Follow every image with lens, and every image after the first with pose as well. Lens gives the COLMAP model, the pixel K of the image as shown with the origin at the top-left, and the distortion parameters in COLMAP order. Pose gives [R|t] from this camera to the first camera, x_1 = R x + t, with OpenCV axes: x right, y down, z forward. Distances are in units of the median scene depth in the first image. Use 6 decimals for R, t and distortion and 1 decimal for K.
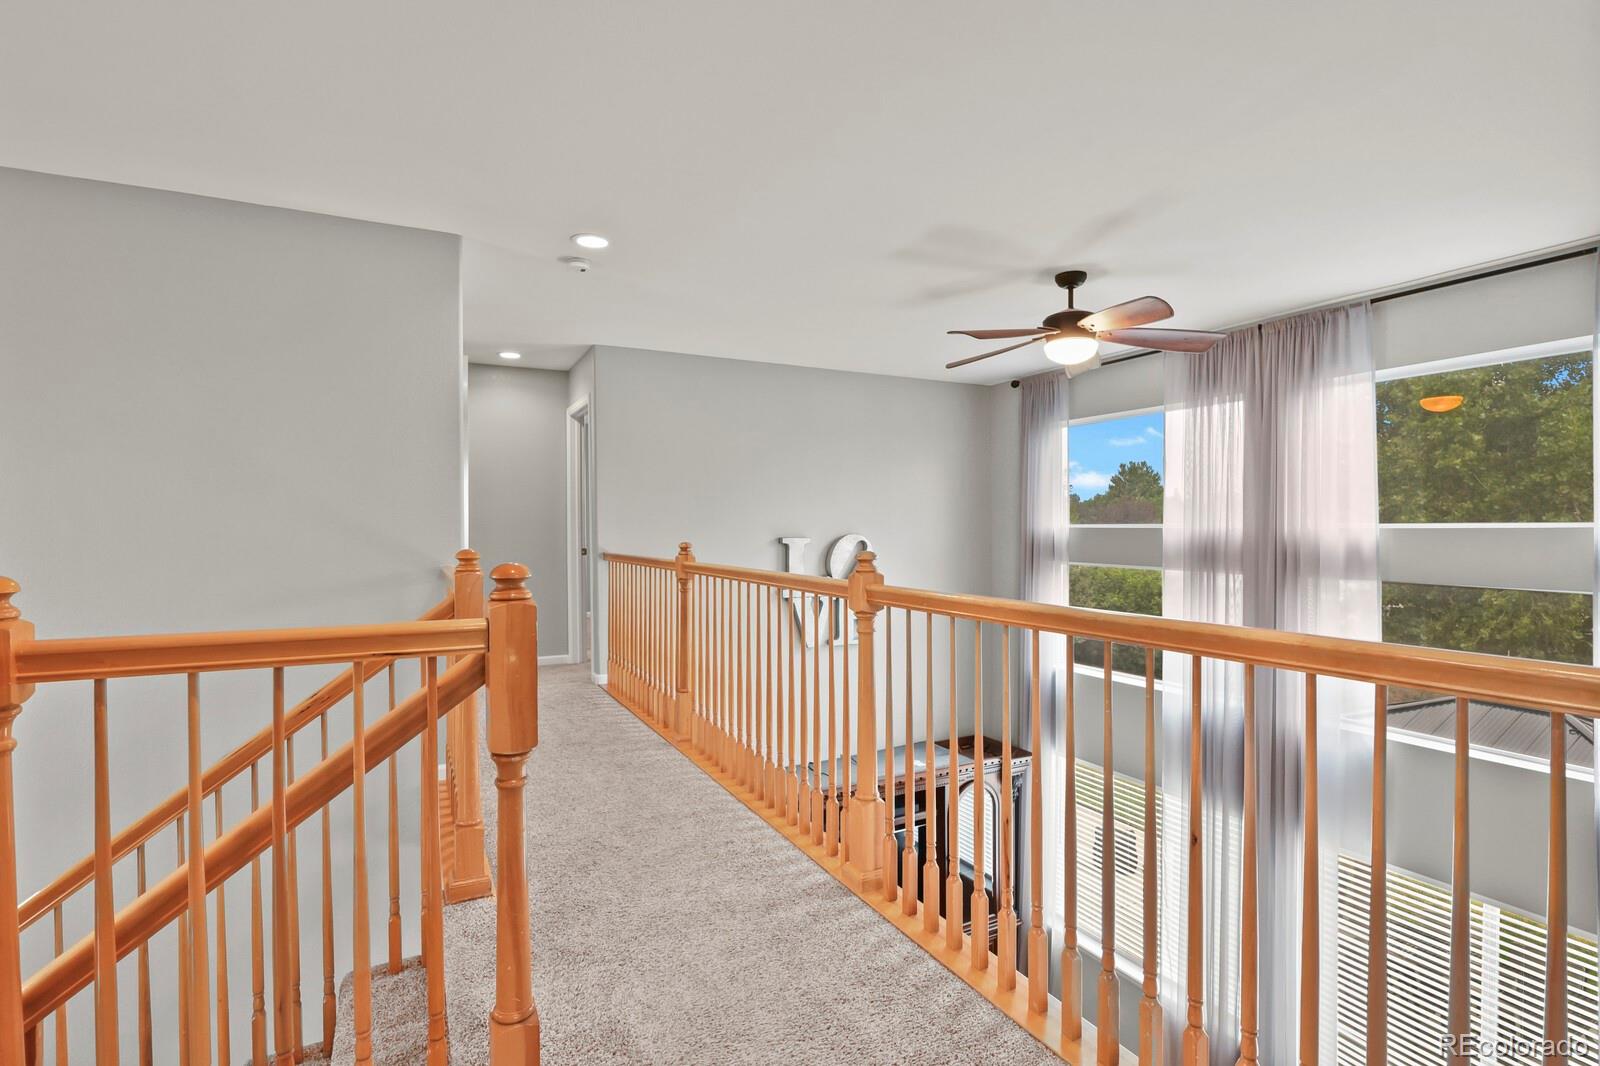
lens RADIAL K [[777.8, 0, 805.5], [0, 777.8, 529.7], [0, 0, 1]] dist [-0.011107, -0.002107]
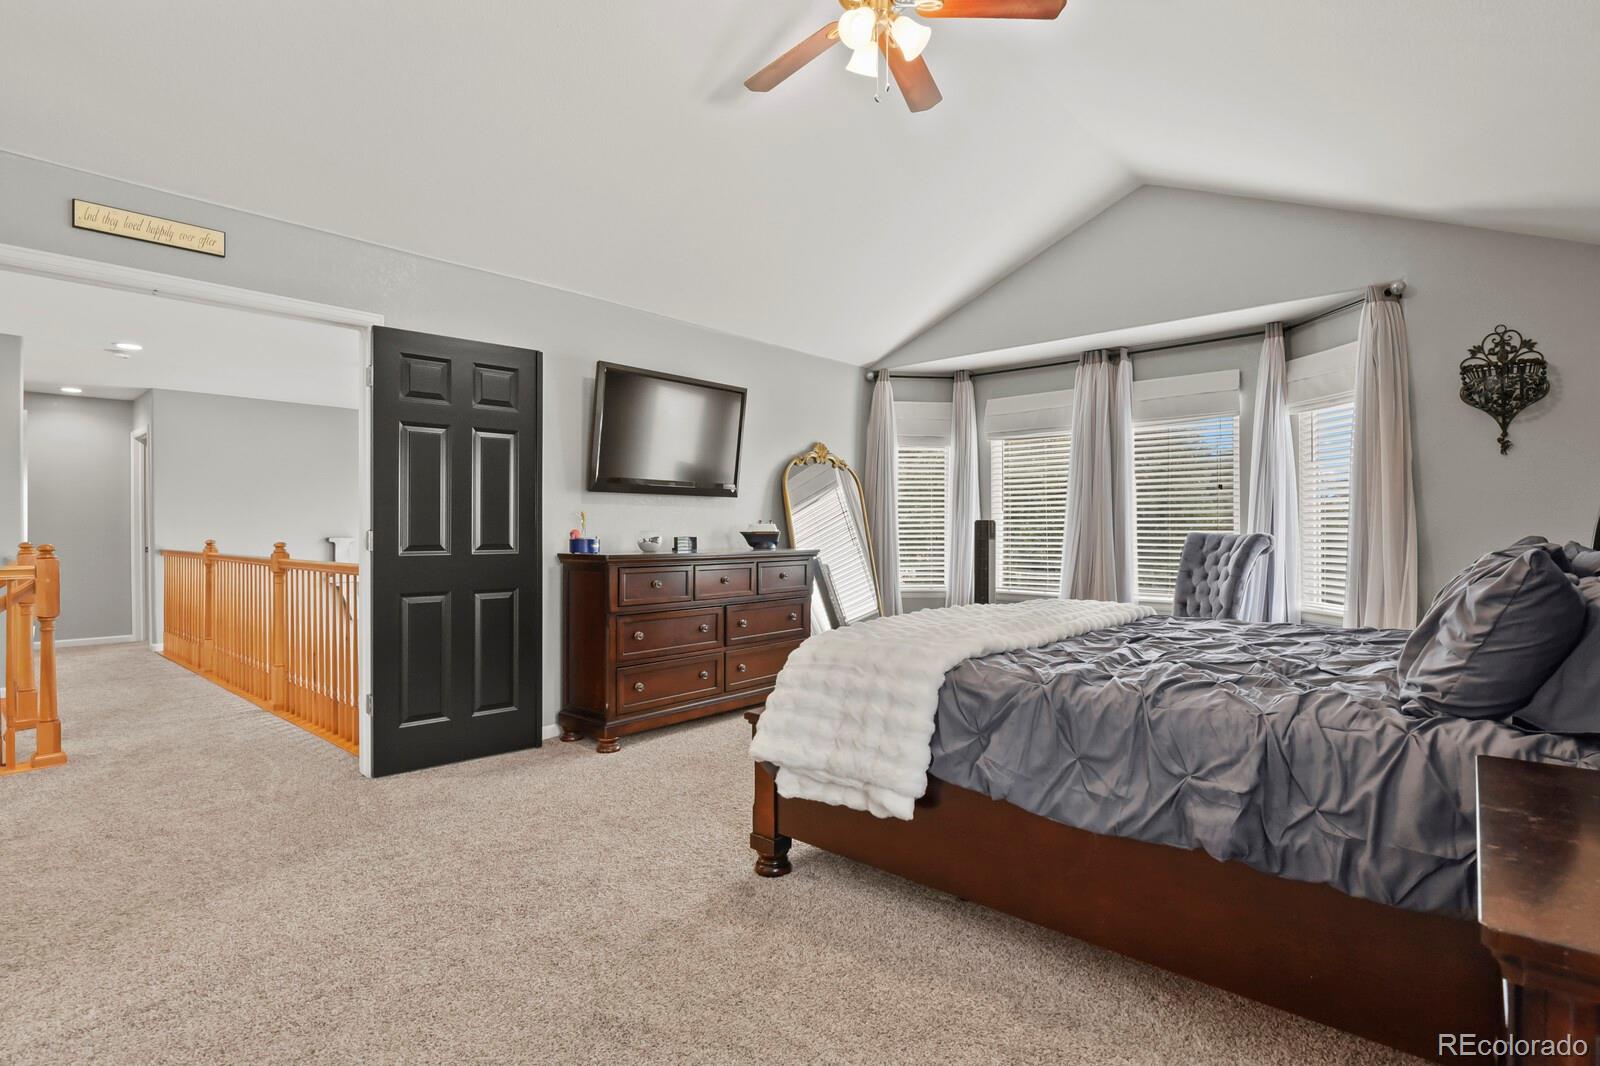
lens RADIAL K [[777.8, 0, 805.5], [0, 777.8, 529.7], [0, 0, 1]] dist [-0.011107, -0.002107]
pose [[0.927987, -0.000270, 0.372614, 0.262614], [0.001100, 0.999997, -0.002014, 0.000392], [-0.372612, 0.002279, 0.927984, -0.600767]]
